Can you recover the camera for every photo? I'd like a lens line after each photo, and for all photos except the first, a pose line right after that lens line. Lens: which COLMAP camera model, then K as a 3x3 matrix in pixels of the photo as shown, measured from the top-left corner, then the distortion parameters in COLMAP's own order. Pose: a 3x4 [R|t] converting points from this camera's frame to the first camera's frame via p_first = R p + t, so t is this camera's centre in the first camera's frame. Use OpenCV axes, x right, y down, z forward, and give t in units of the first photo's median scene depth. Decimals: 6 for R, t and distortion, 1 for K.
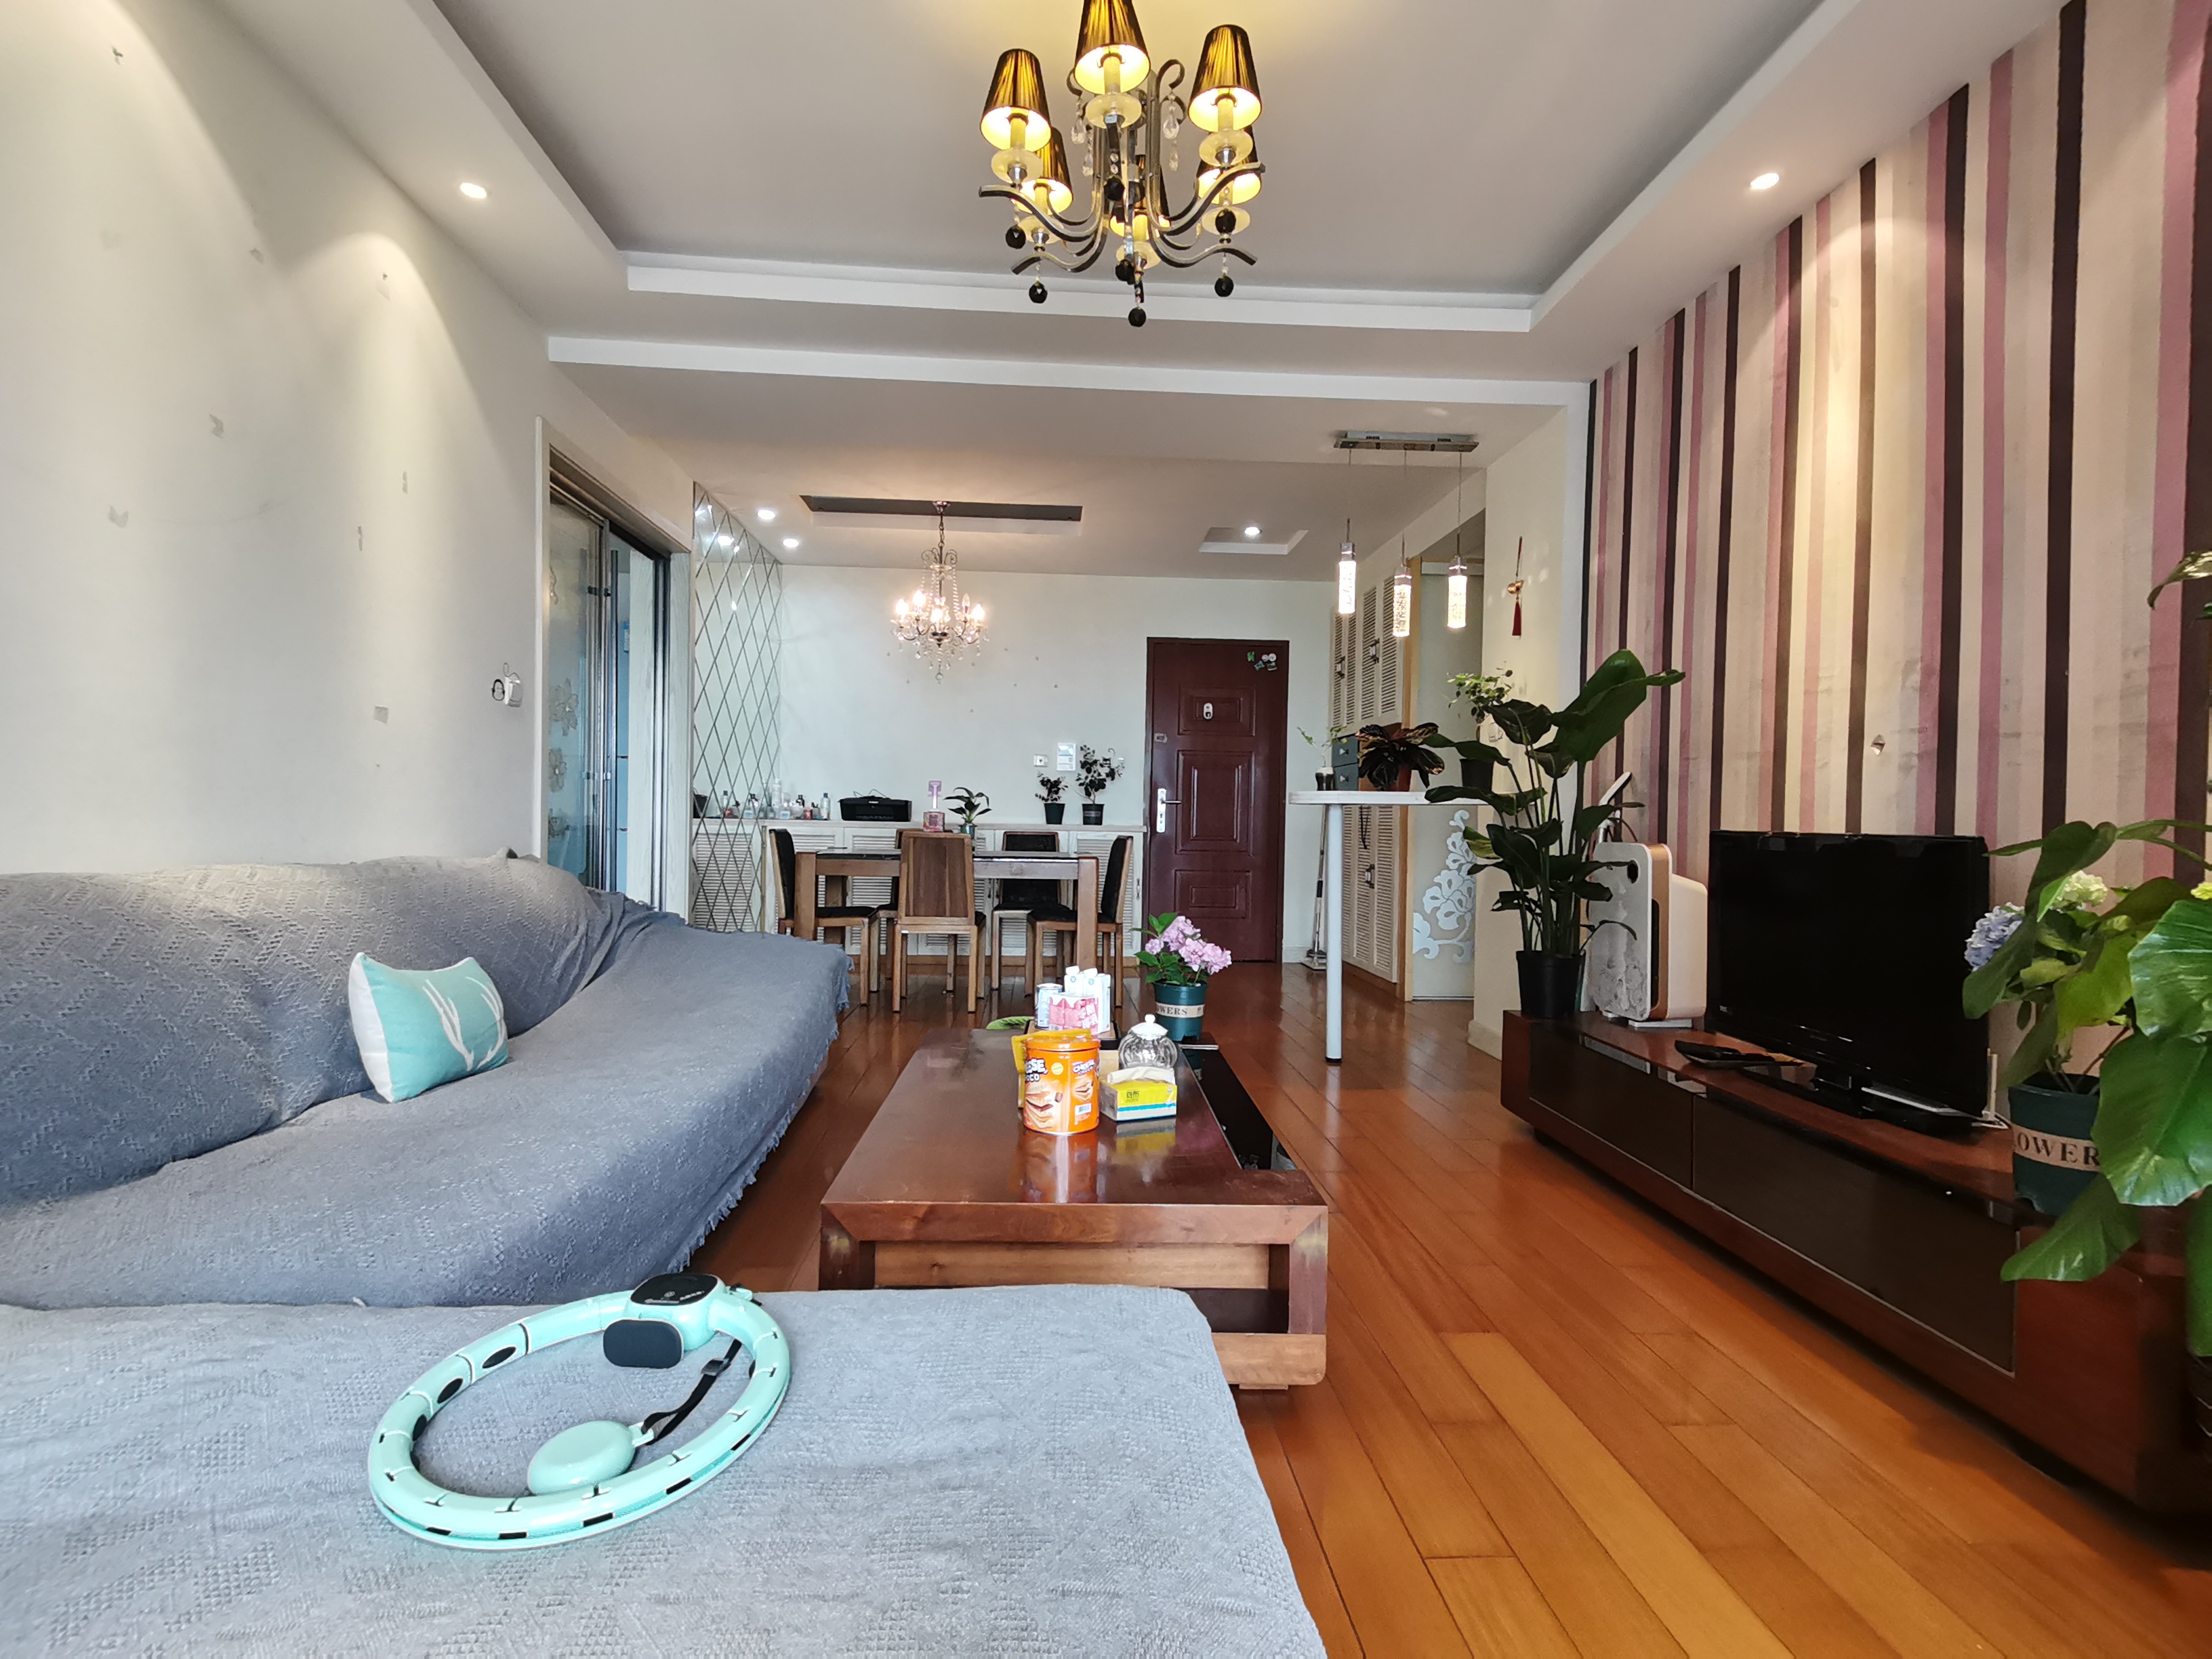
lens RADIAL K [[1089.4, 0, 1102.5], [0, 1089.4, 824.4], [0, 0, 1]] dist [0.005159, -0.000436]
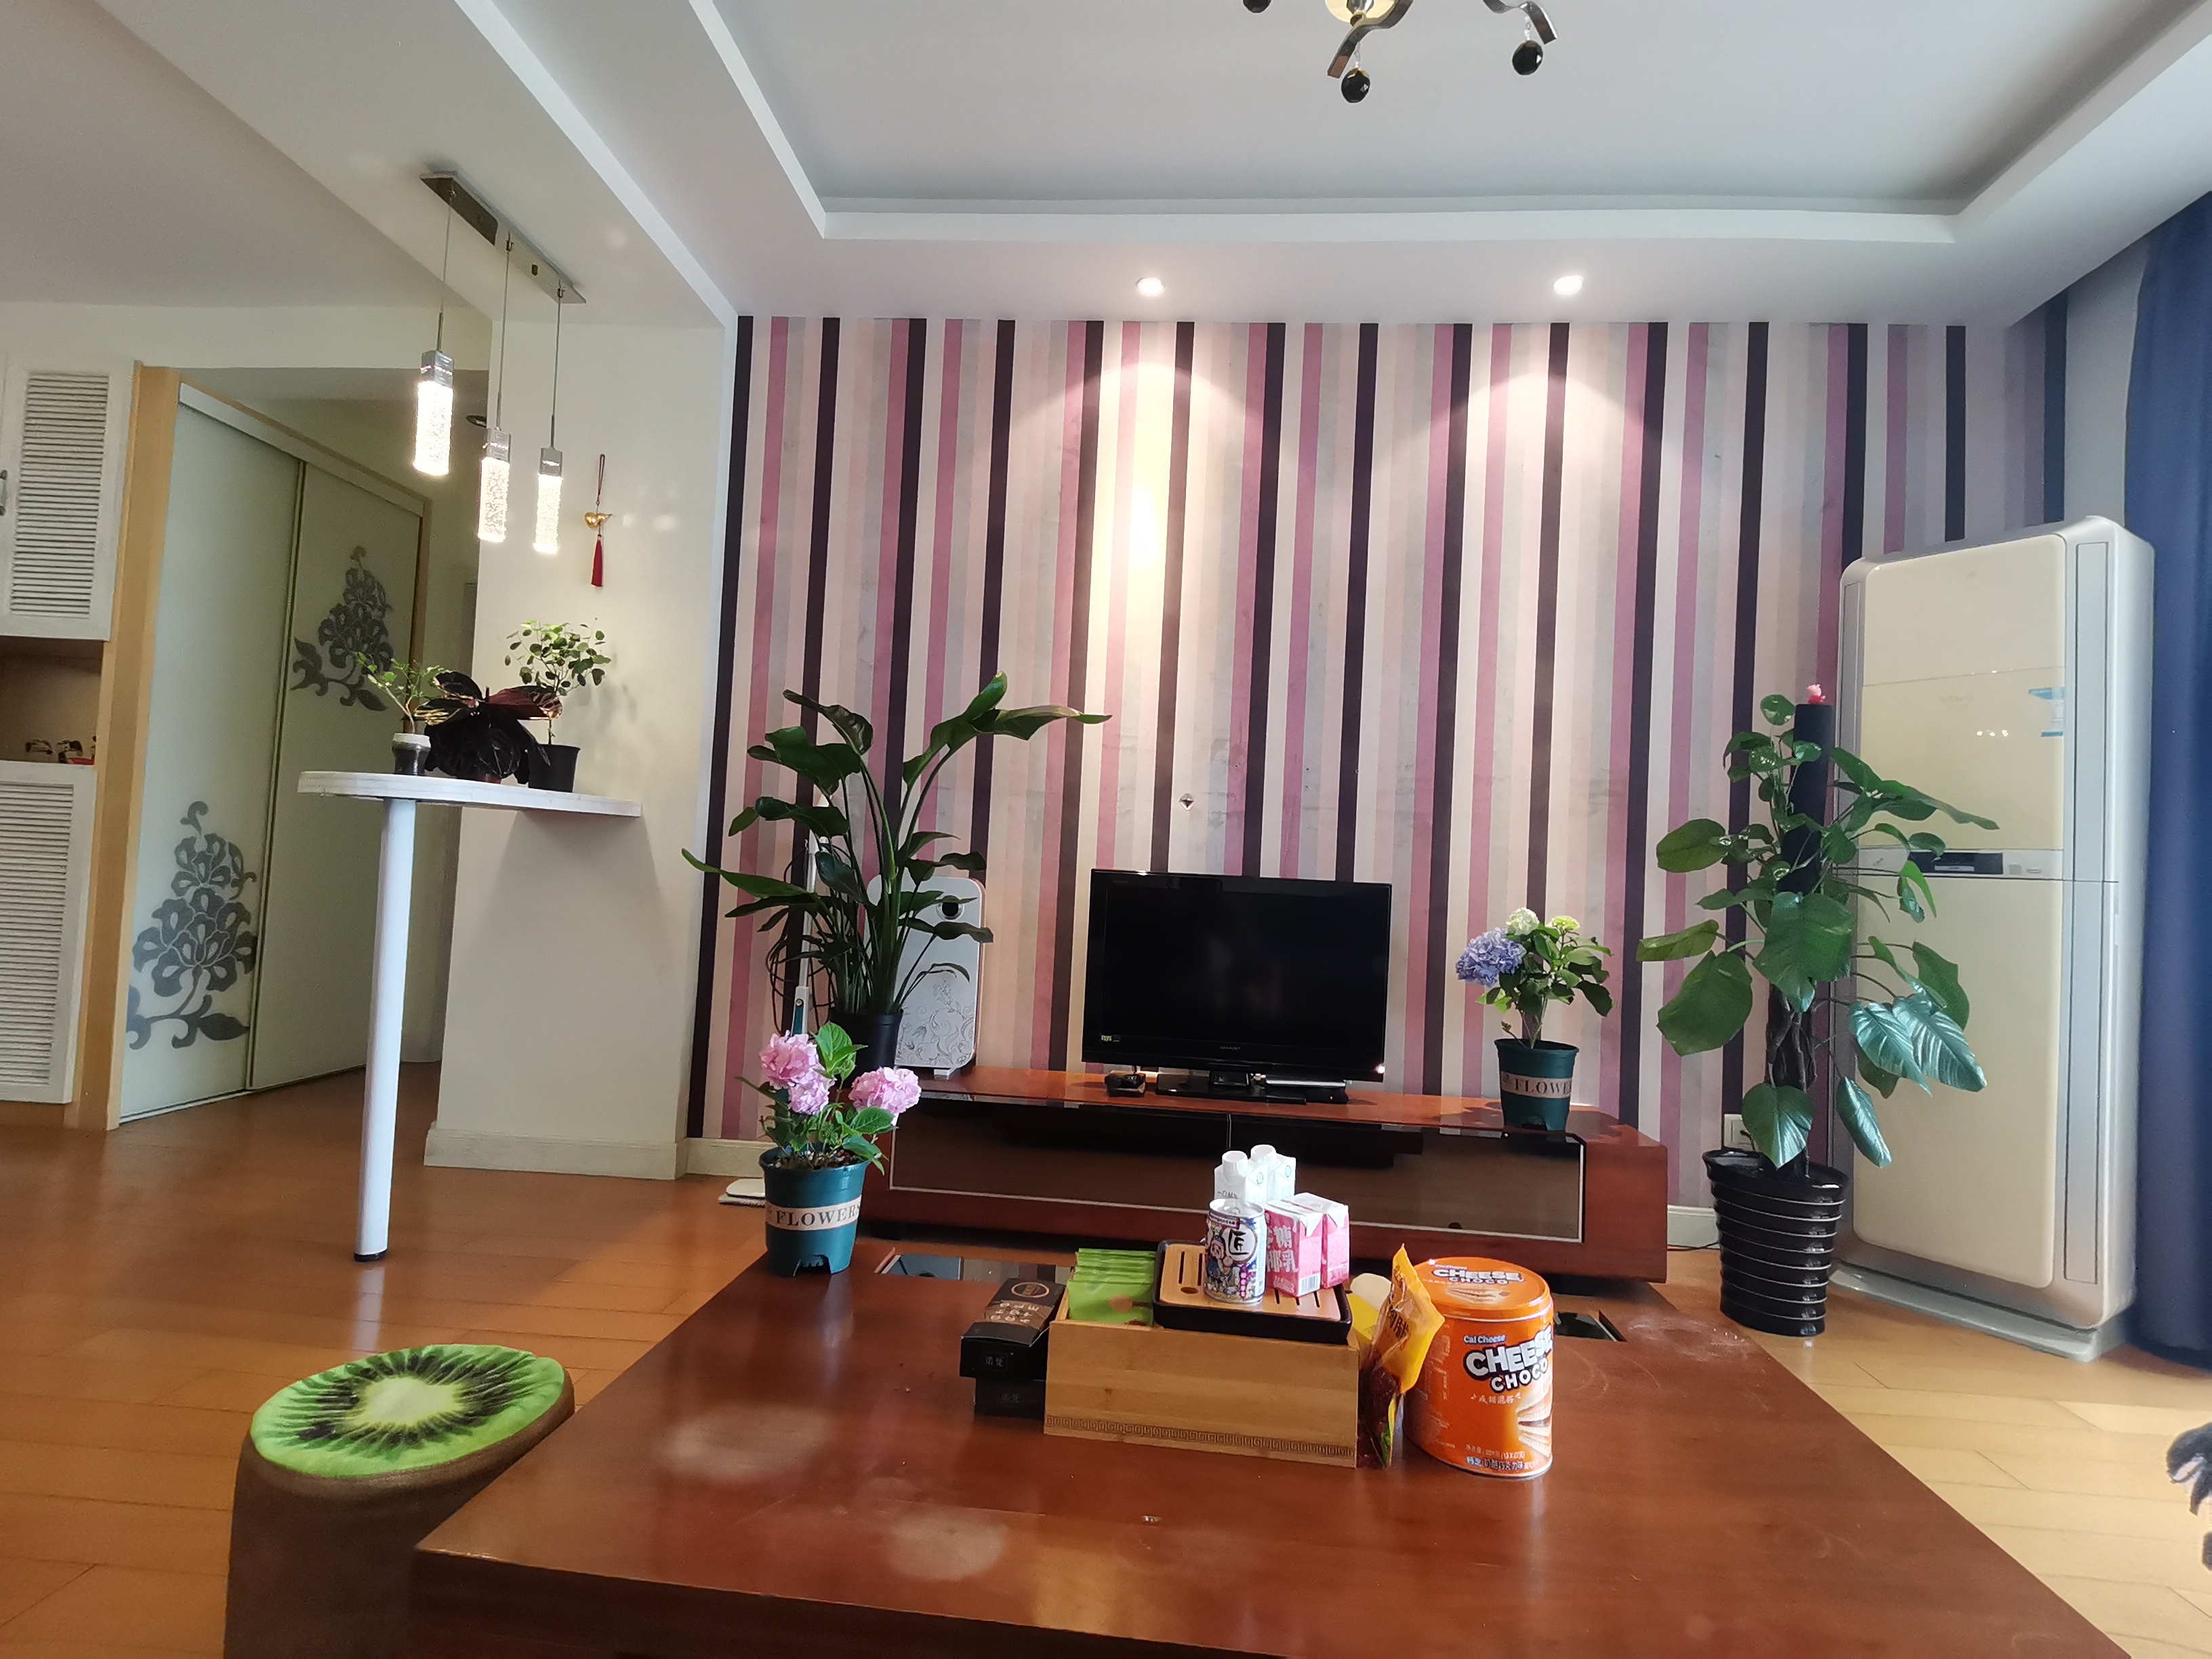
lens RADIAL K [[1089.4, 0, 1108.3], [0, 1089.4, 838.6], [0, 0, 1]] dist [0.005159, -0.000436]
pose [[0.101639, 0.017292, 0.994671, -0.492636], [-0.039540, 0.999129, -0.013329, -0.010257], [-0.994035, -0.037975, 0.102234, 0.903513]]
